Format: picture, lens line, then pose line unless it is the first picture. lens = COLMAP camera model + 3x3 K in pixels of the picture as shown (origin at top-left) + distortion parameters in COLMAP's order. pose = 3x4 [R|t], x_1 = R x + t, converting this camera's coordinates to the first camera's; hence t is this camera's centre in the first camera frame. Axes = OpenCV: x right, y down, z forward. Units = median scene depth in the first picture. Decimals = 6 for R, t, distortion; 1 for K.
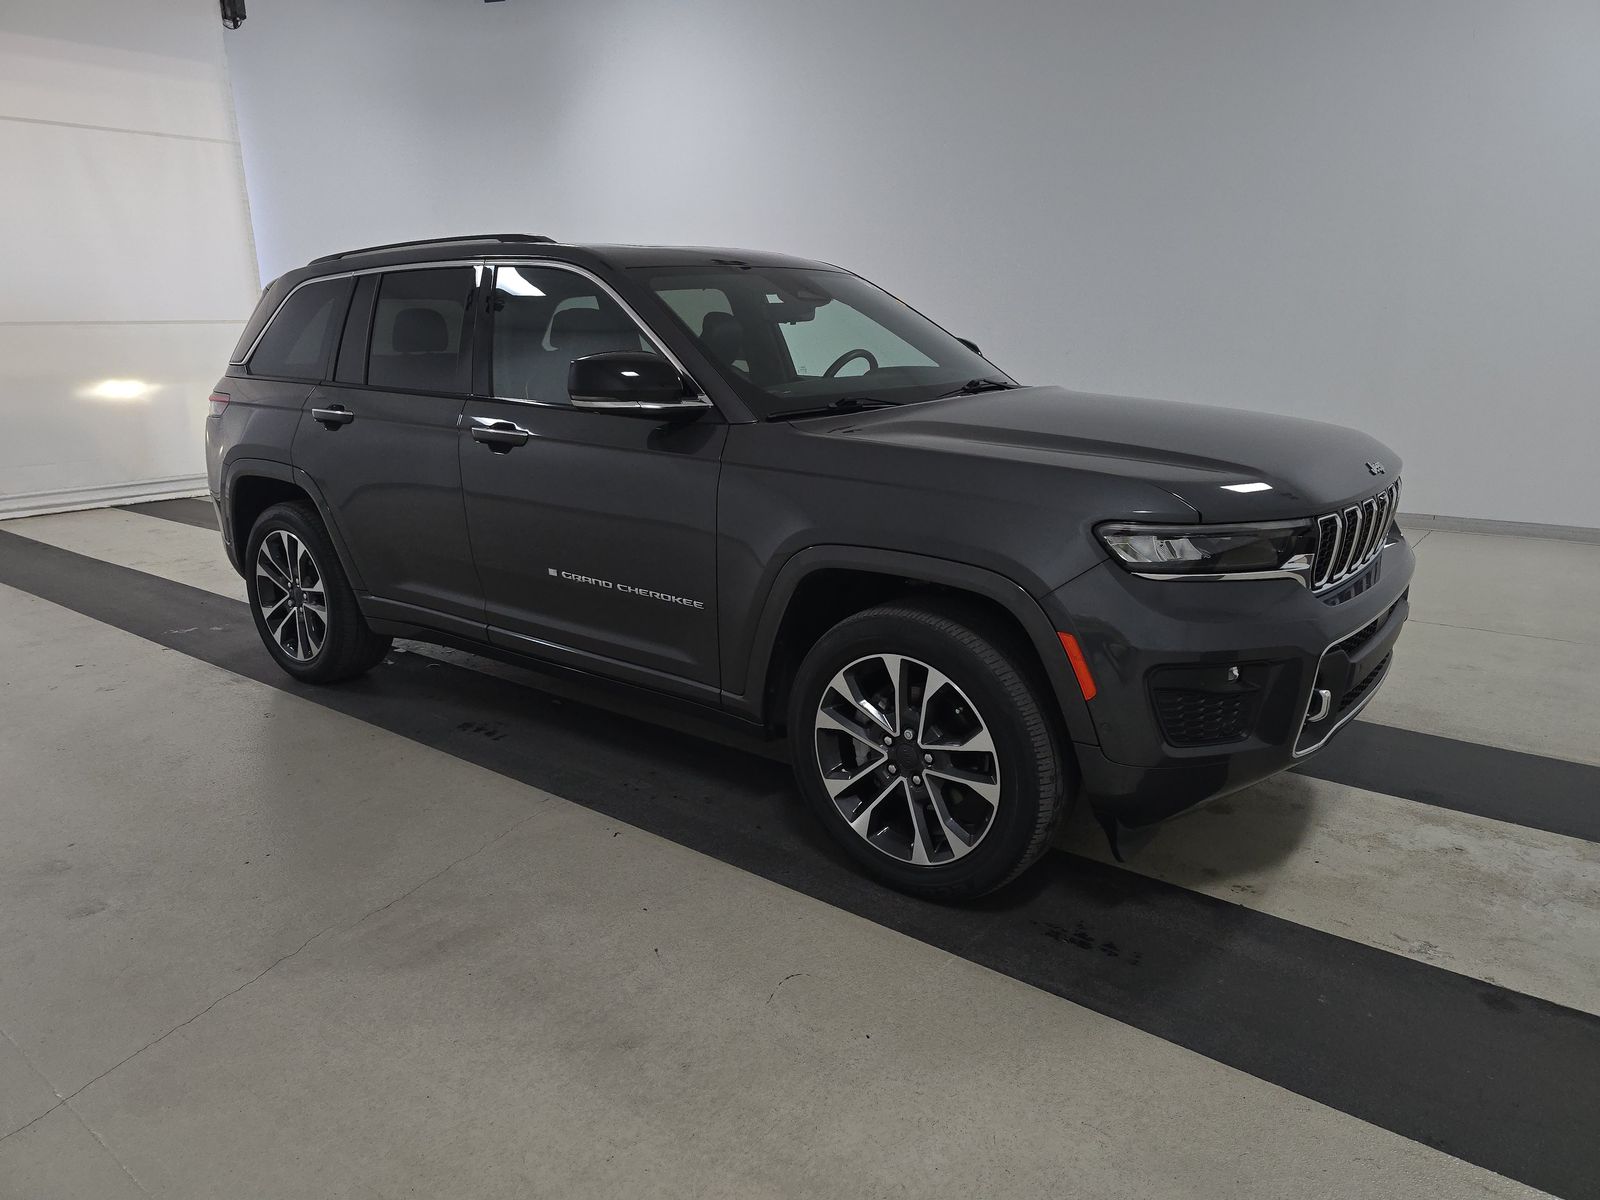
lens RADIAL K [[1040.6, 0, 800.0], [0, 1040.6, 600.0], [0, 0, 1]] dist [0.047296, -0.034954]
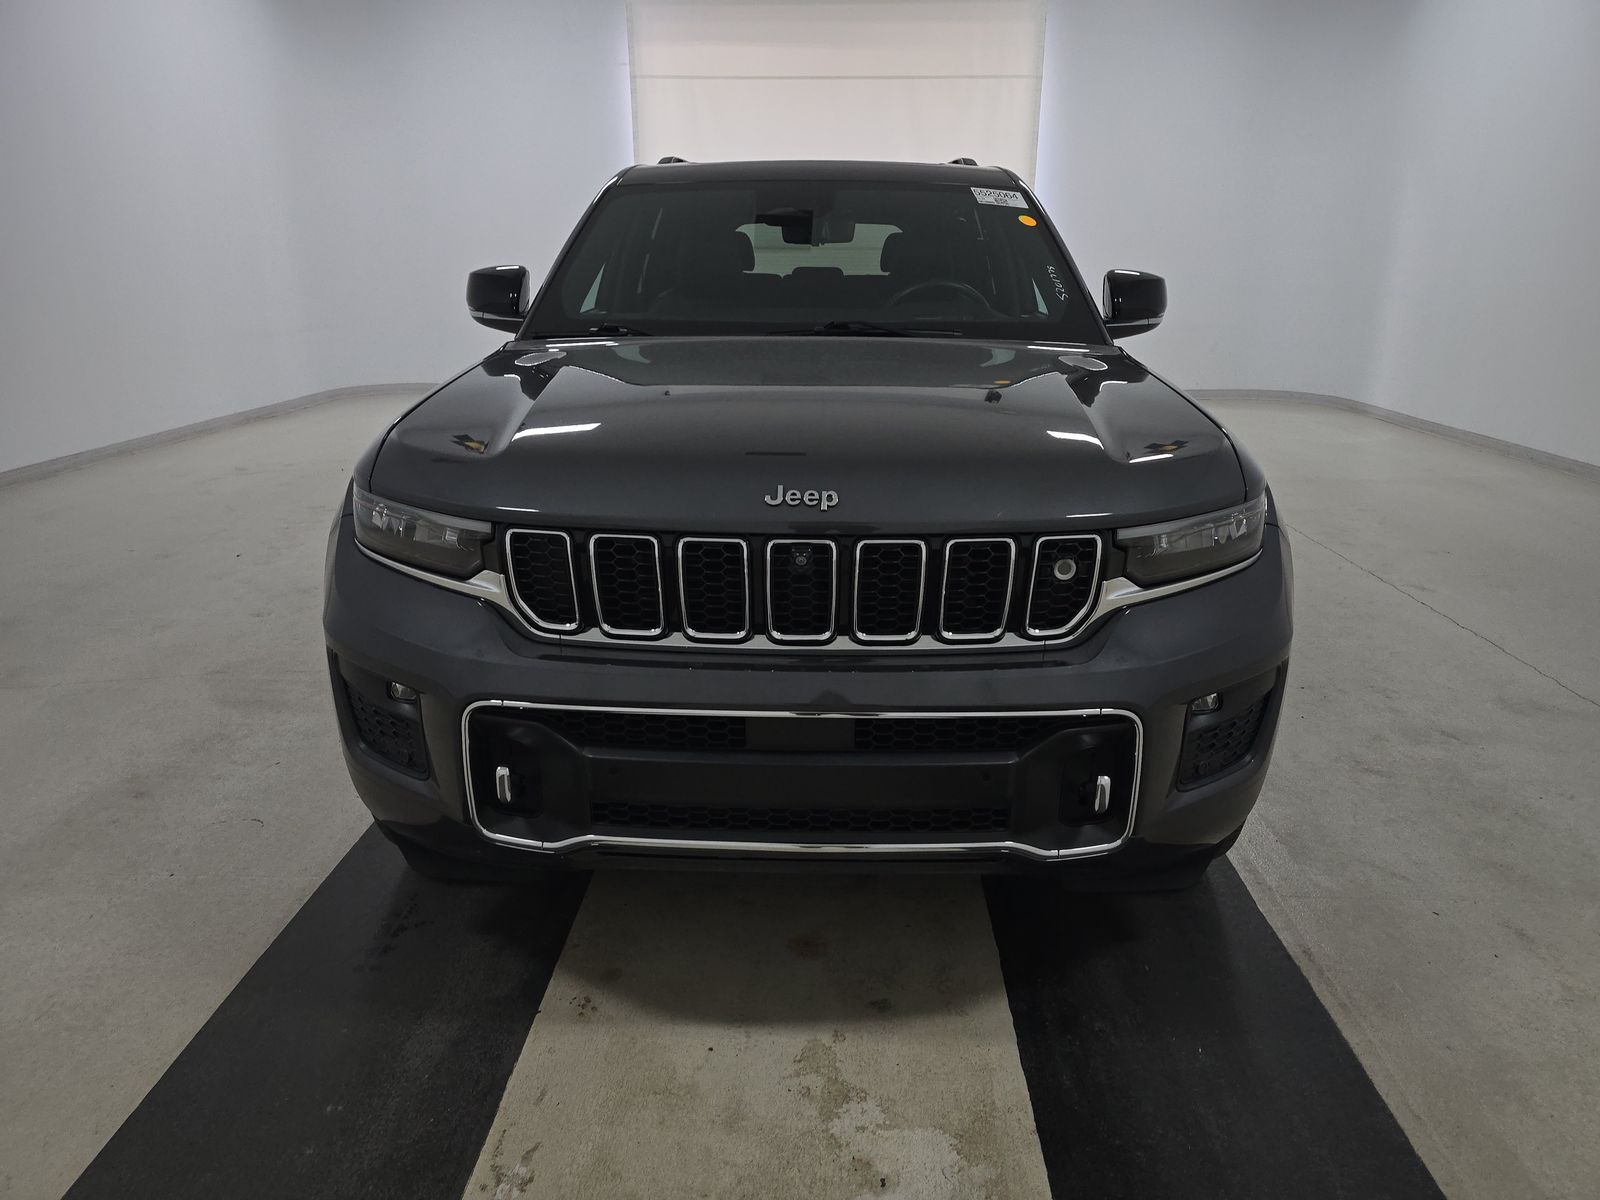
lens RADIAL K [[1108.2, 0, 800.0], [0, 1108.2, 600.0], [0, 0, 1]] dist [0.093810, -0.043049]
pose [[0.605933, 0.255601, -0.753334, 0.948215], [-0.241125, 0.961439, 0.132265, -0.112900], [0.758092, 0.101504, 0.644200, 0.563871]]
